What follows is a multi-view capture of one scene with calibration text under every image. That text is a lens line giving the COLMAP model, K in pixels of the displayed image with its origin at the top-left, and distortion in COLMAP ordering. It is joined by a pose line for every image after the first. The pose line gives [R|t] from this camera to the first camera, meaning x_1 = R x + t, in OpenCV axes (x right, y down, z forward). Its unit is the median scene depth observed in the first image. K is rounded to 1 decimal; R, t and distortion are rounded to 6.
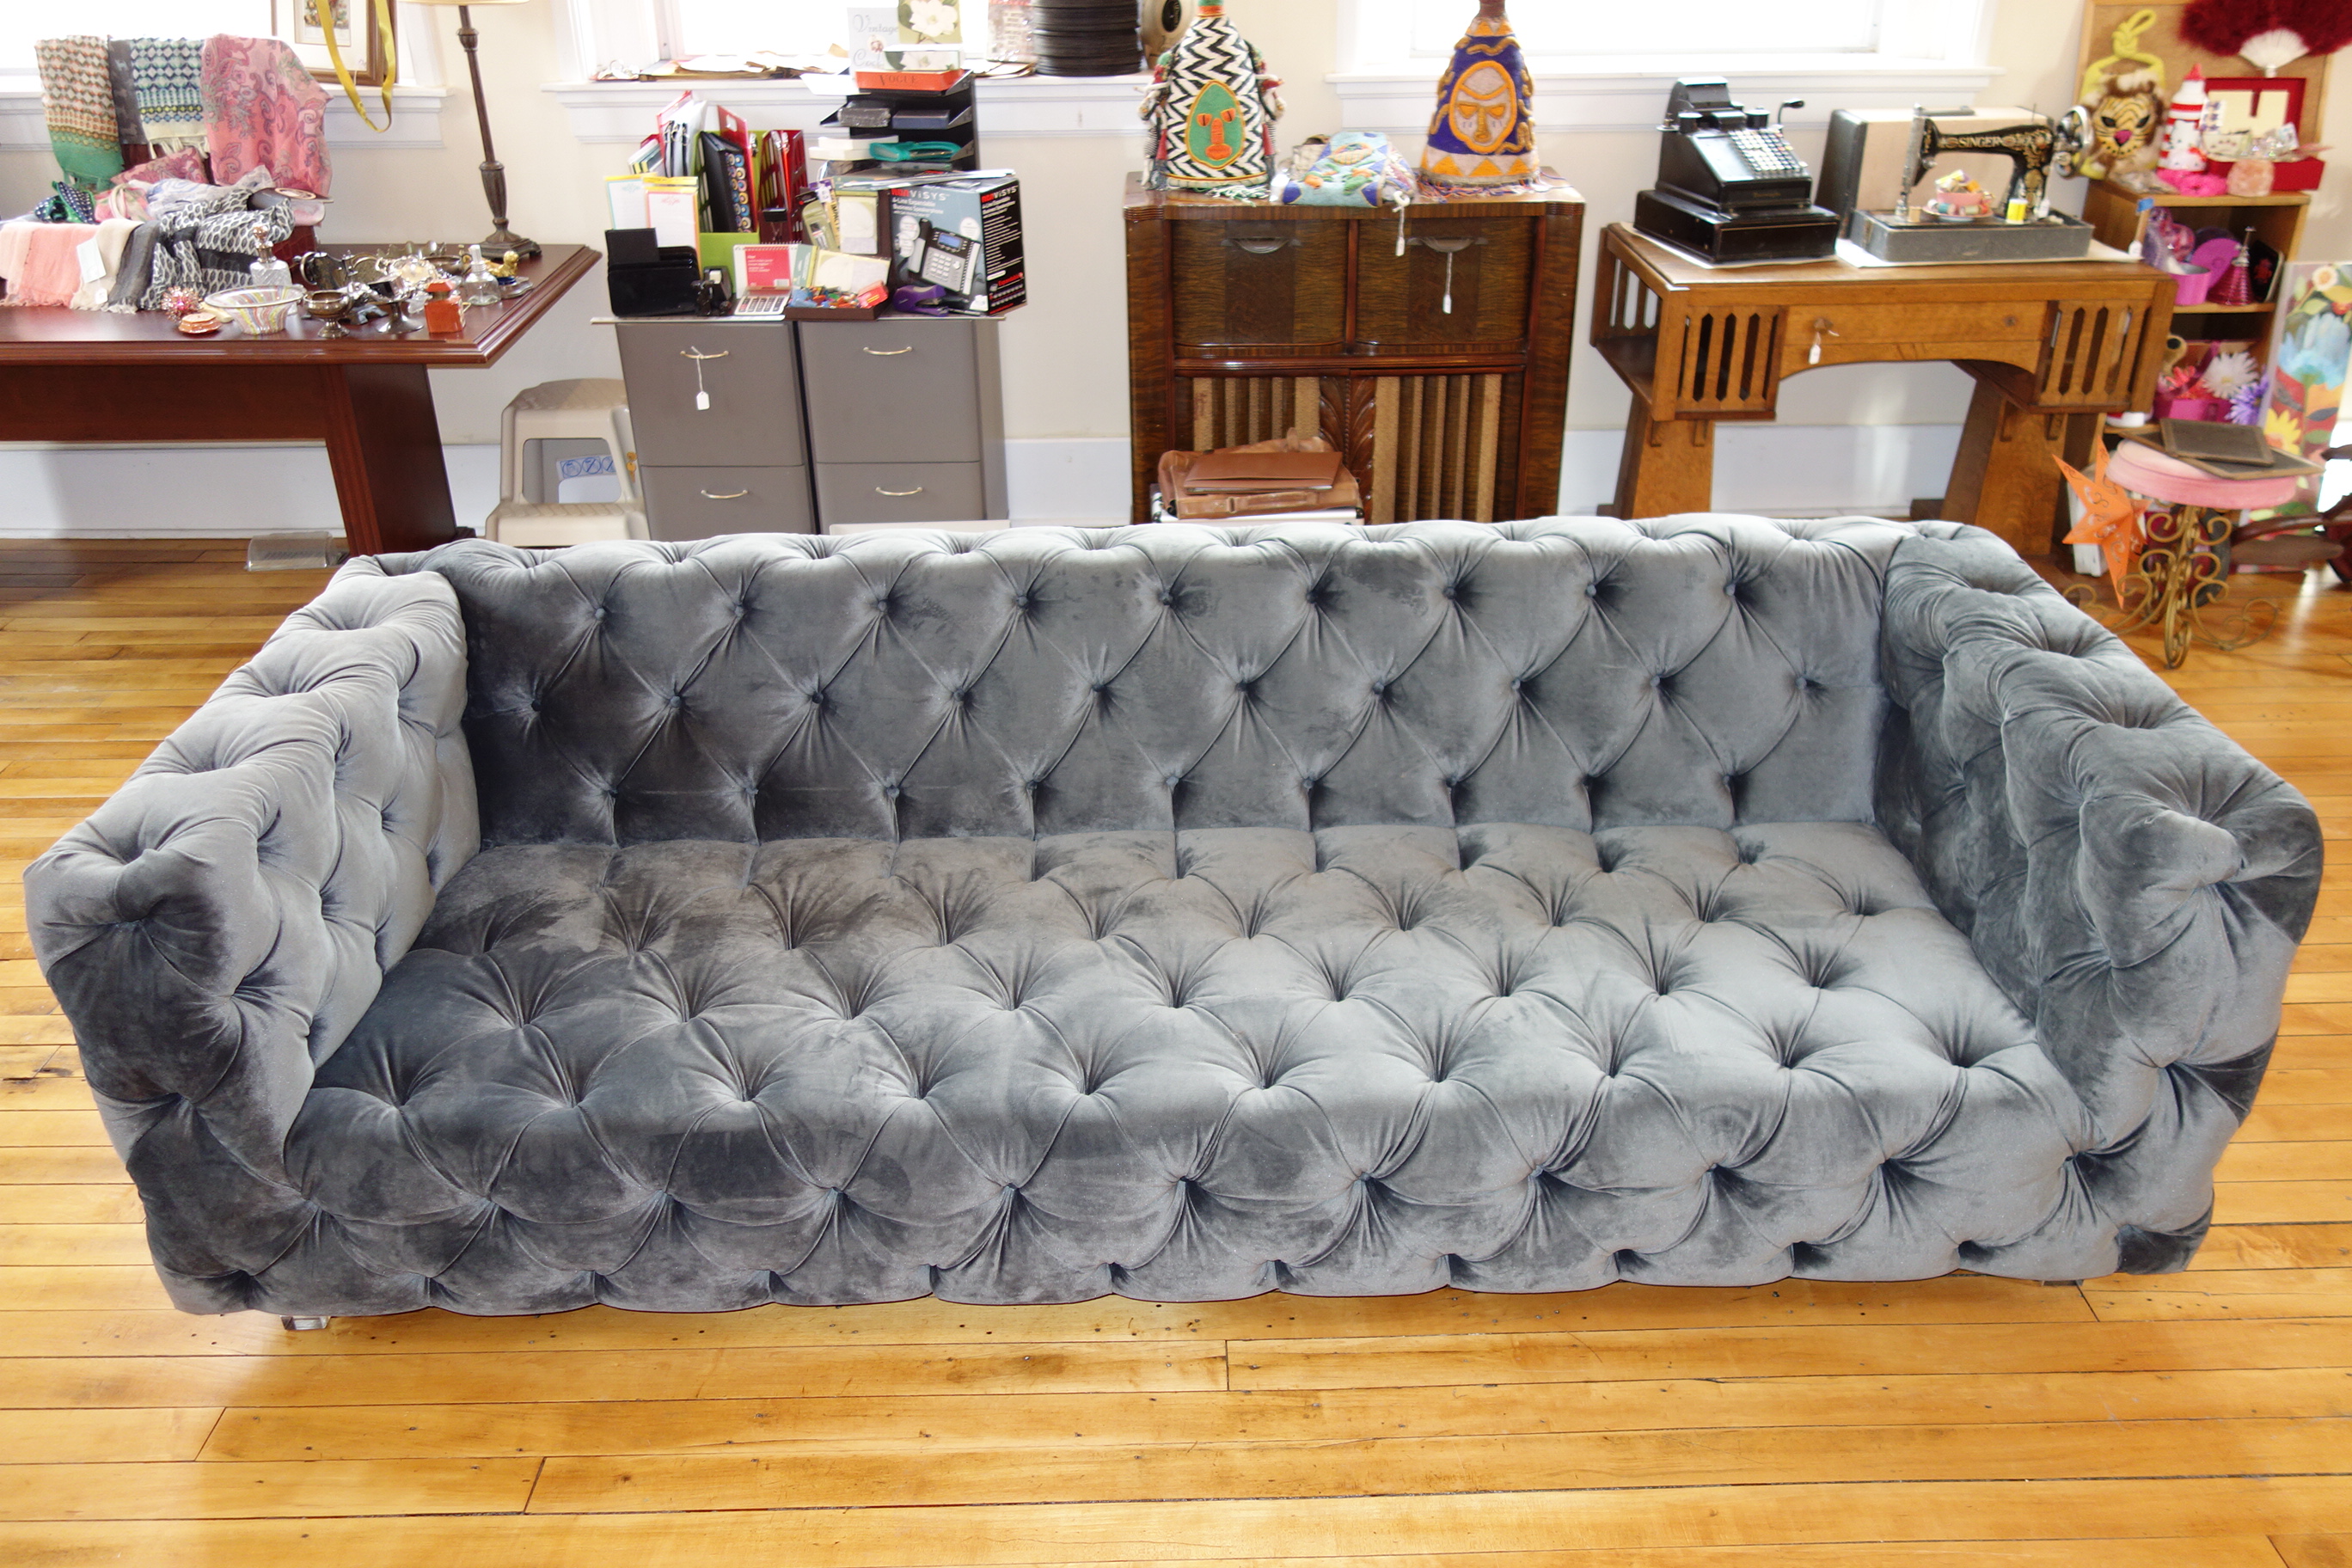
lens RADIAL K [[1836.6, 0, 1181.6], [0, 1836.6, 775.0], [0, 0, 1]] dist [0.001655, -0.003149]
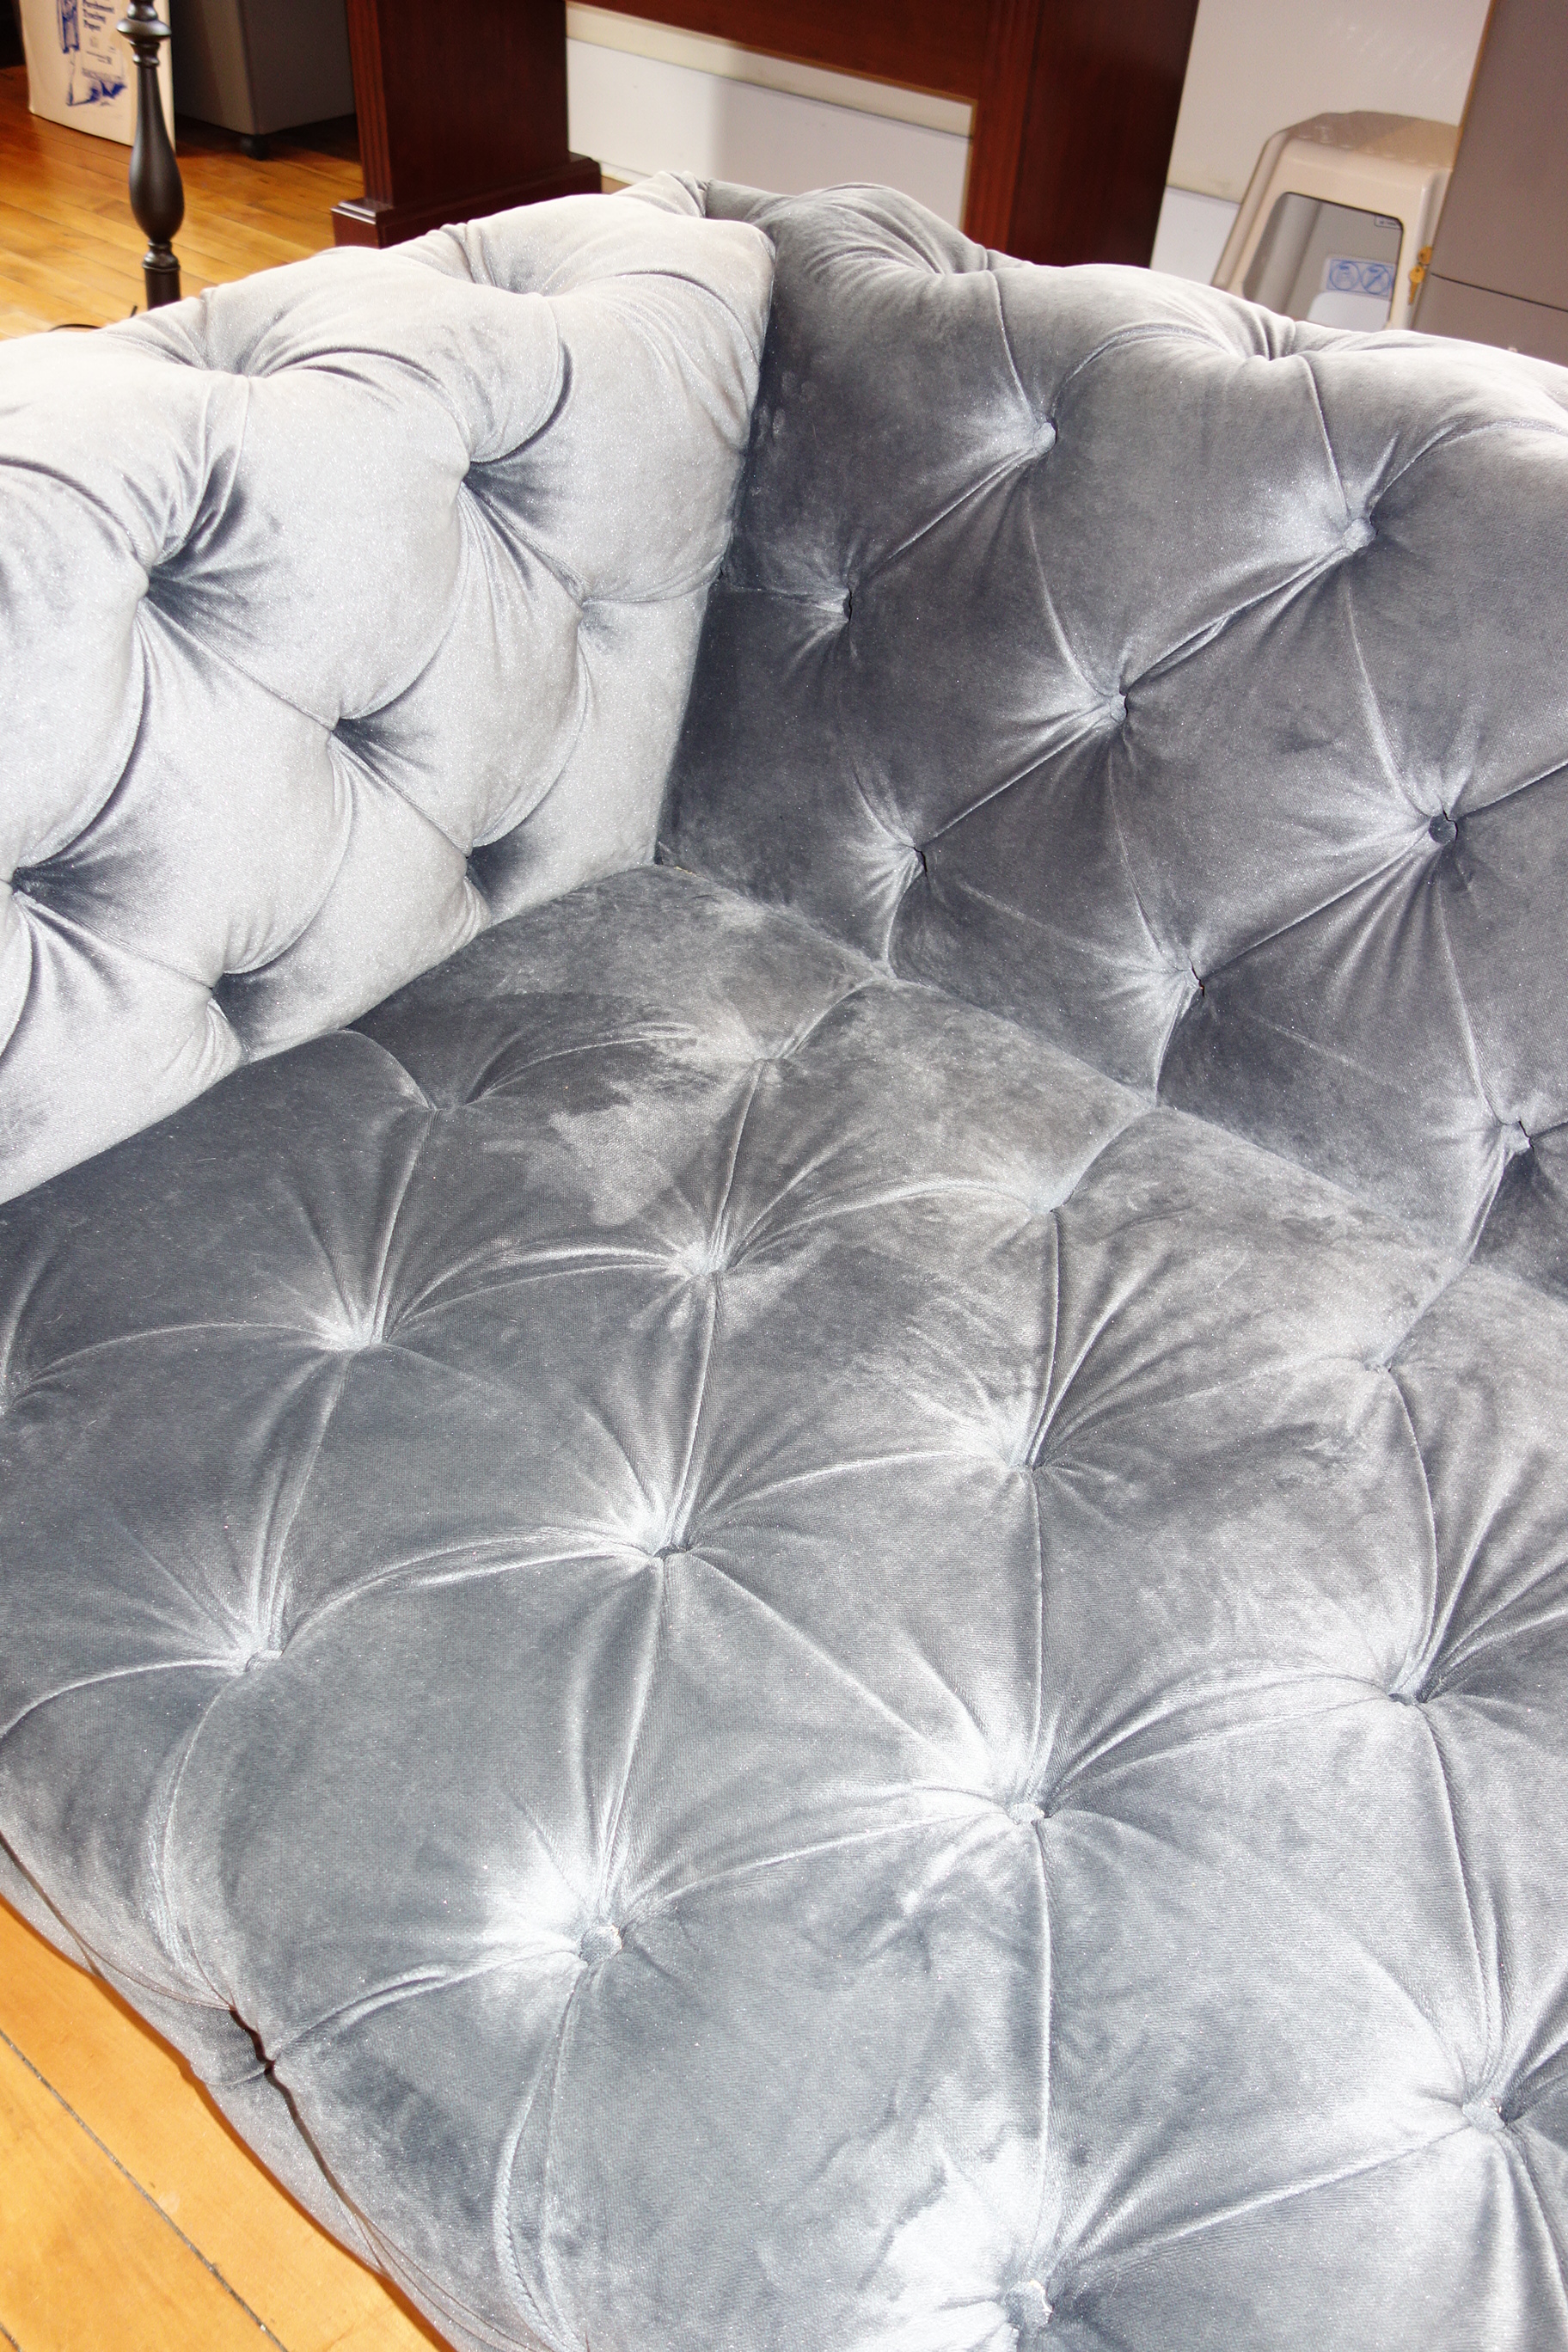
lens RADIAL K [[1836.6, 0, 778.6], [0, 1836.6, 1175.3], [0, 0, 1]] dist [0.001655, -0.003149]
pose [[0.765616, 0.463431, -0.446166, -0.102807], [-0.347818, 0.881654, 0.318919, -0.052718], [0.541161, -0.088985, 0.836198, 0.612597]]
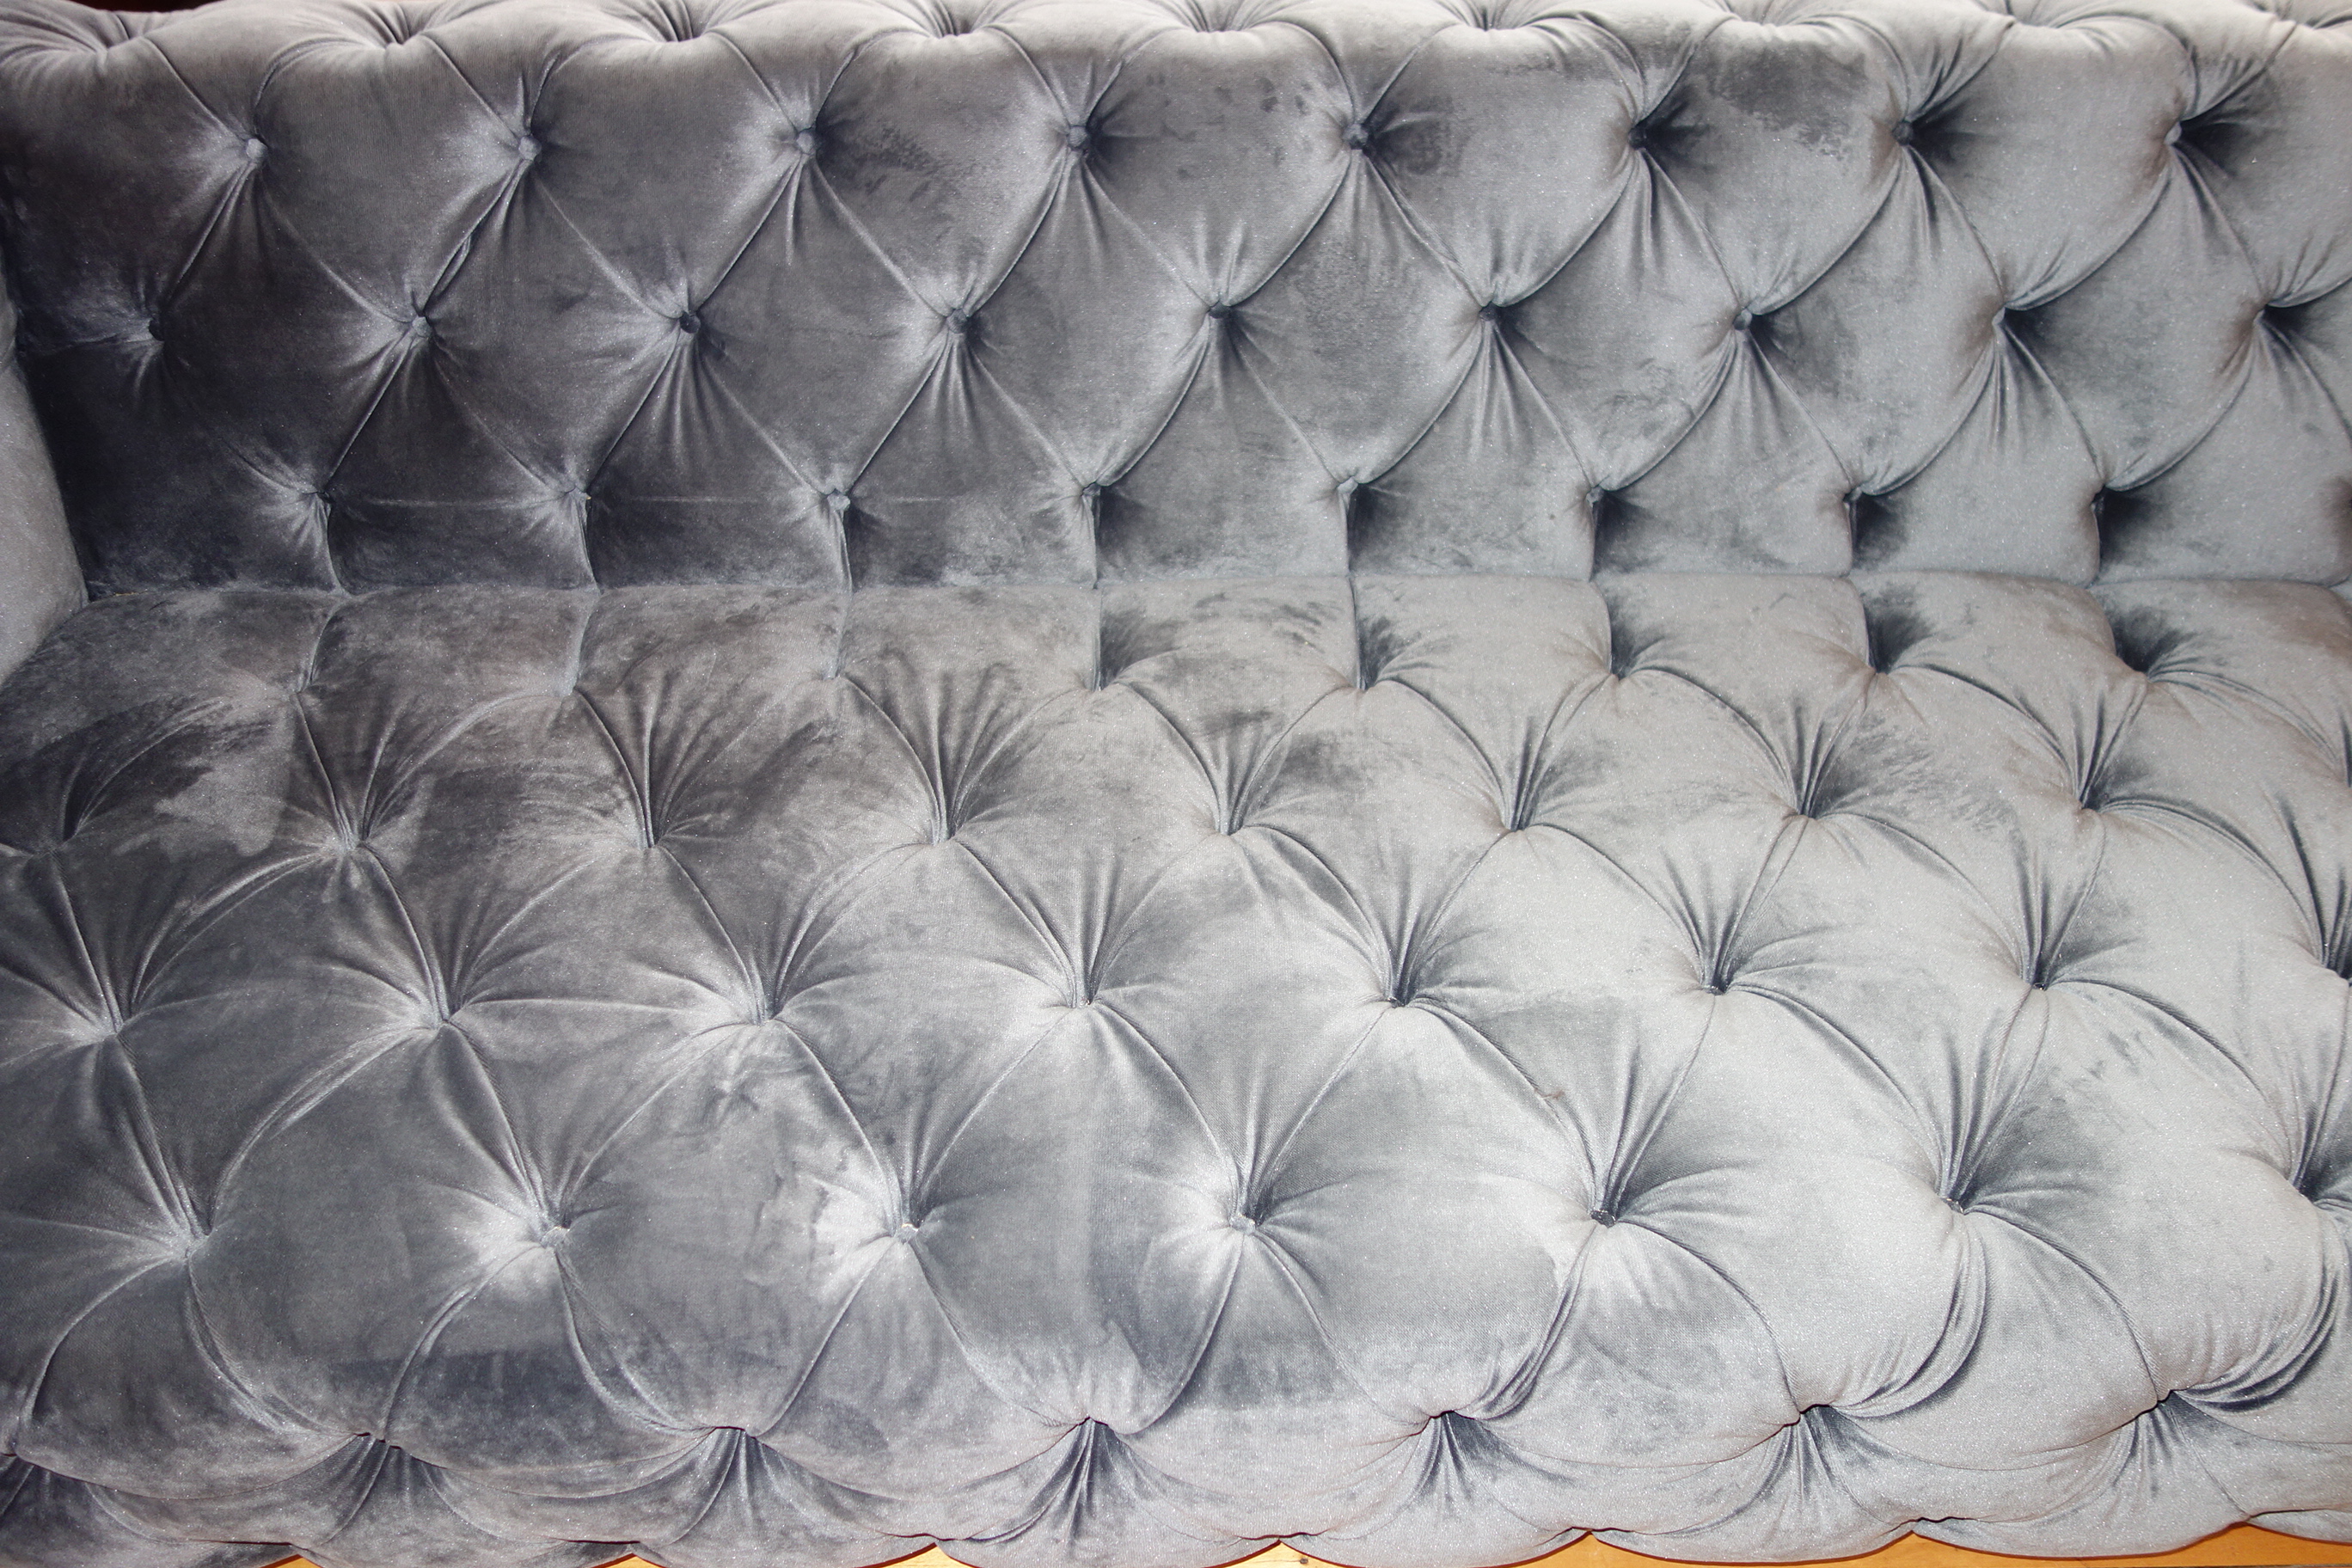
lens RADIAL K [[1836.6, 0, 1175.1], [0, 1836.6, 786.0], [0, 0, 1]] dist [0.001655, -0.003149]
pose [[0.999854, 0.011679, 0.012509, -0.063940], [-0.014580, 0.964055, 0.265303, -0.056441], [-0.008961, -0.265447, 0.964084, 0.457712]]
